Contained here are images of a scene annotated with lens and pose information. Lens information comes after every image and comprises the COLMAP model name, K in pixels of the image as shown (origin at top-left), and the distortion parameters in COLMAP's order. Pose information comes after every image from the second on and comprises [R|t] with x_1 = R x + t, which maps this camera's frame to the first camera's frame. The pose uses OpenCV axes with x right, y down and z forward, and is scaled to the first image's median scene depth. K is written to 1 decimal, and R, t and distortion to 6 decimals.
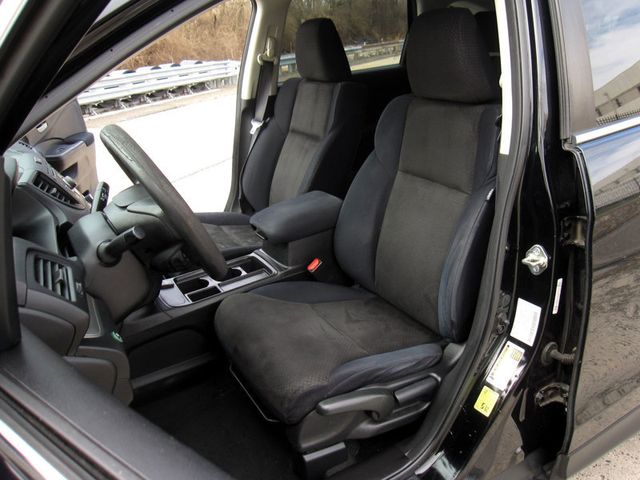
lens RADIAL K [[526.9, 0, 320.0], [0, 526.9, 240.0], [0, 0, 1]] dist [-0.054592, 0.002439]
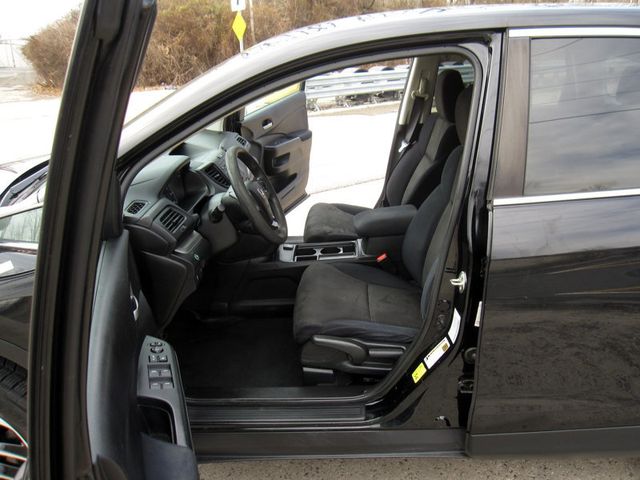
lens RADIAL K [[526.9, 0, 320.0], [0, 526.9, 240.0], [0, 0, 1]] dist [-0.054592, 0.002439]
pose [[0.848835, 0.218597, -0.481346, 0.492223], [-0.208770, 0.975110, 0.074674, -0.064233], [0.485689, 0.037105, 0.873344, -0.268222]]
